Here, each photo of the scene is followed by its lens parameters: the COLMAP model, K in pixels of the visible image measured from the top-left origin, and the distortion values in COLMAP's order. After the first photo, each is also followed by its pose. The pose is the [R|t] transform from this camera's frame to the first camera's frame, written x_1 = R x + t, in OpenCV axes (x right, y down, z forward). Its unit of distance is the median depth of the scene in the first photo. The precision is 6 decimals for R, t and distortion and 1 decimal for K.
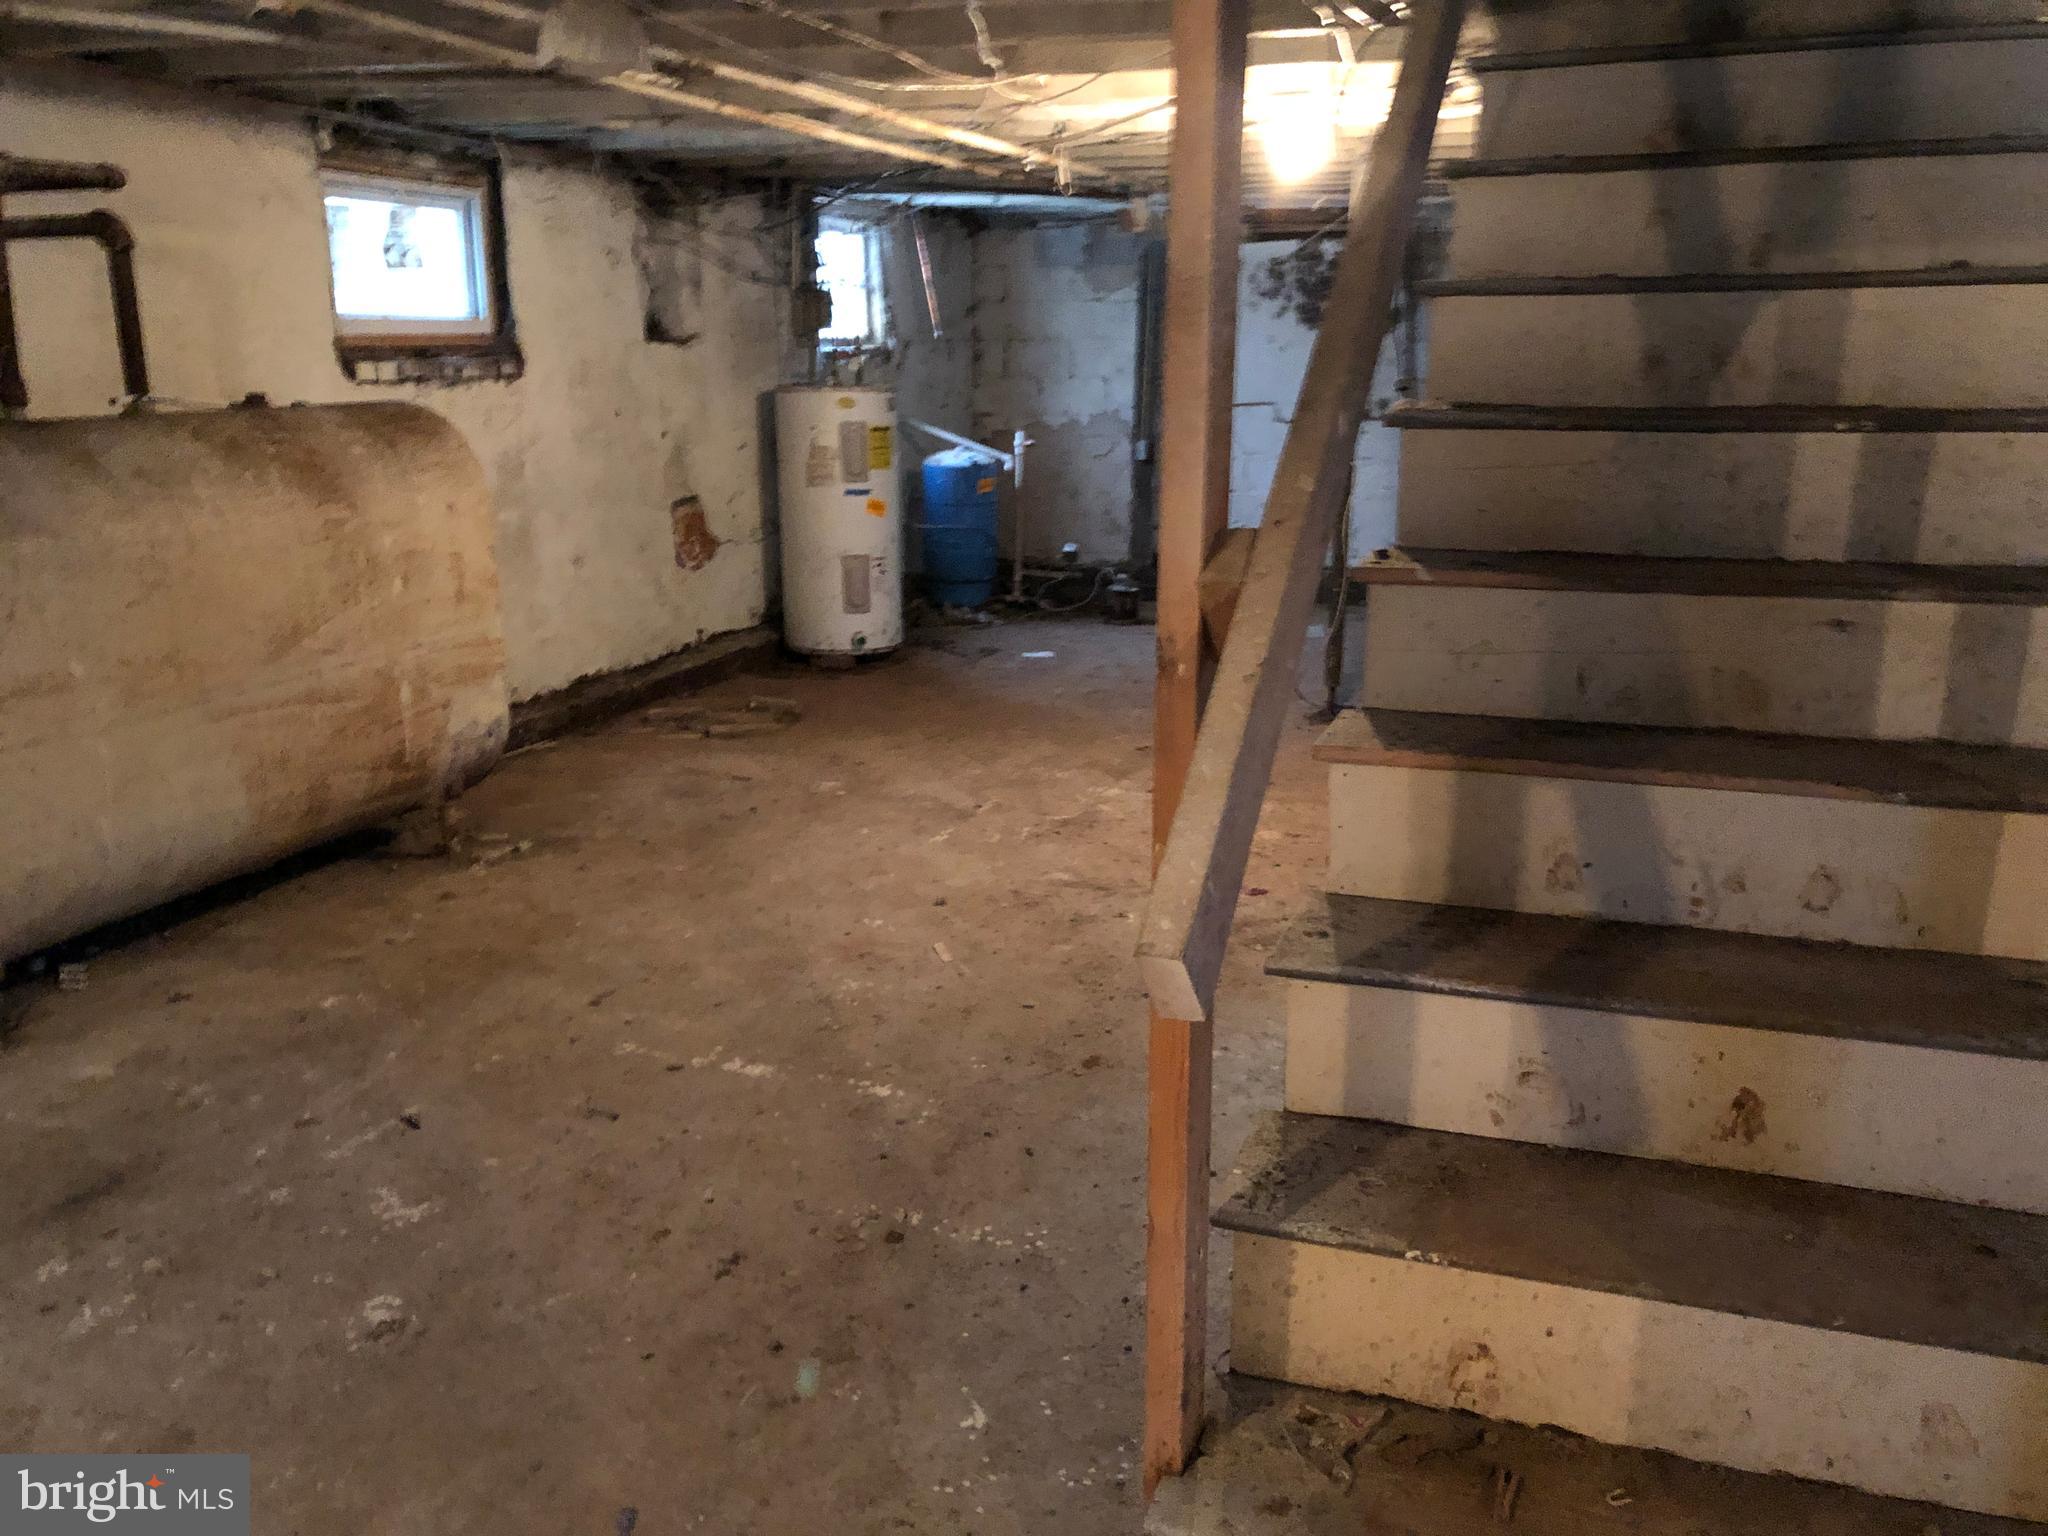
lens RADIAL K [[1685.1, 0, 1028.0], [0, 1685.1, 753.2], [0, 0, 1]] dist [0.031396, -0.006144]
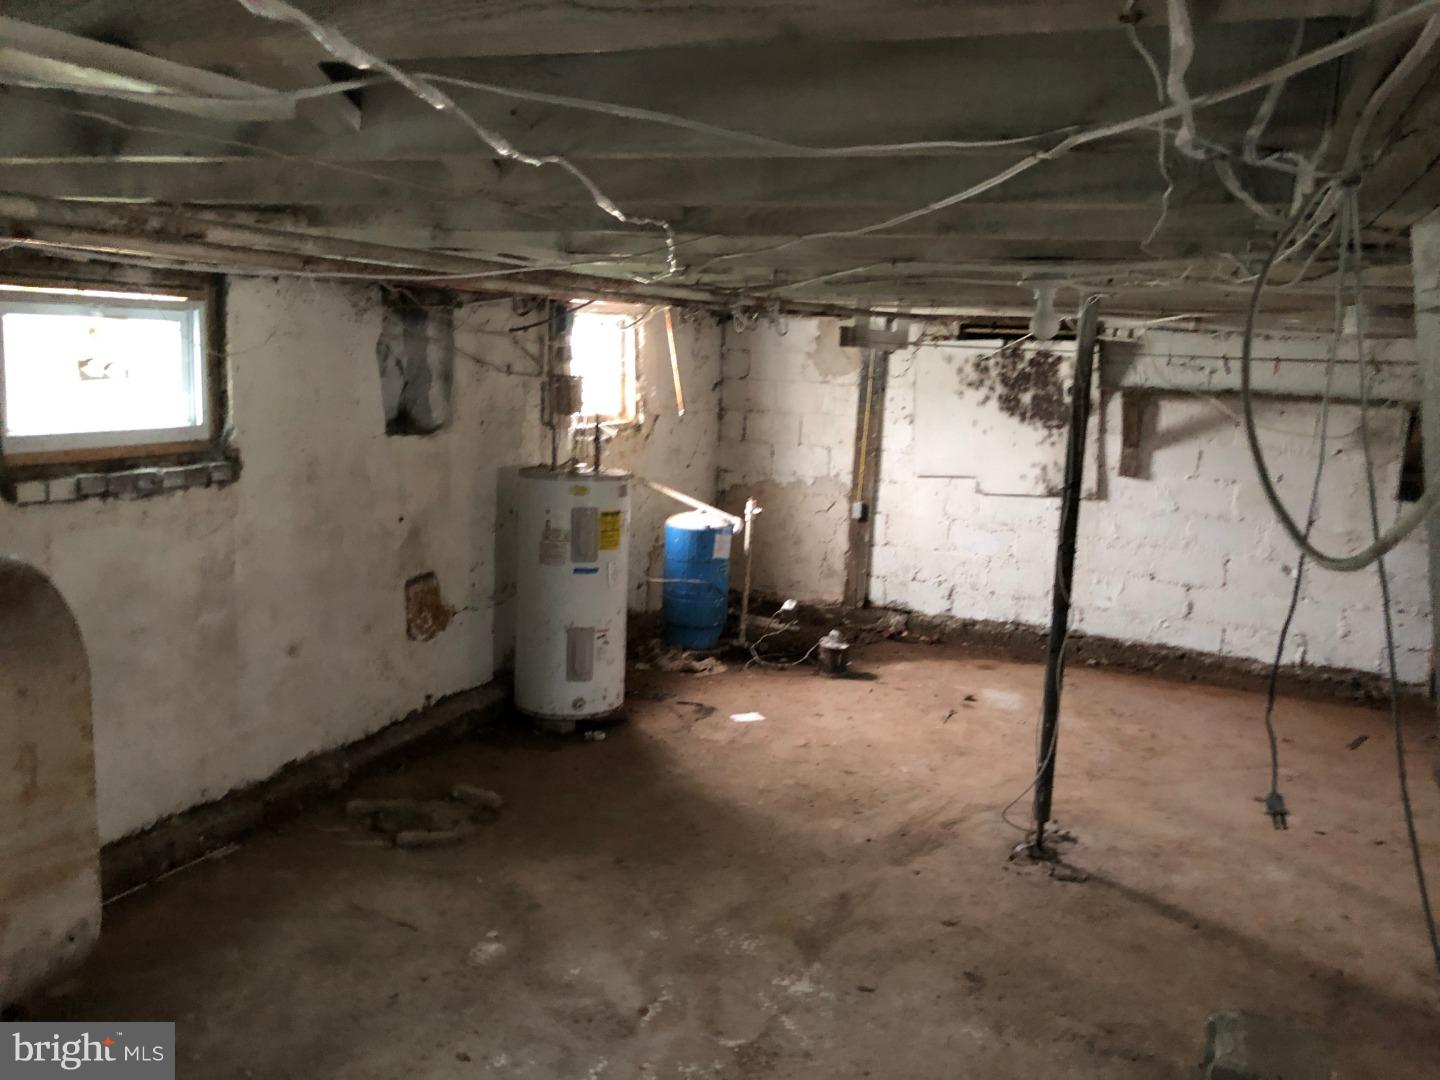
lens RADIAL K [[1172.1, 0, 681.0], [0, 1172.1, 540.9], [0, 0, 1]] dist [0.000436, -0.002415]
pose [[0.995226, 0.053691, -0.081504, 0.019028], [-0.060378, 0.994807, -0.081936, -0.119105], [0.076681, 0.086466, 0.993299, 0.269519]]
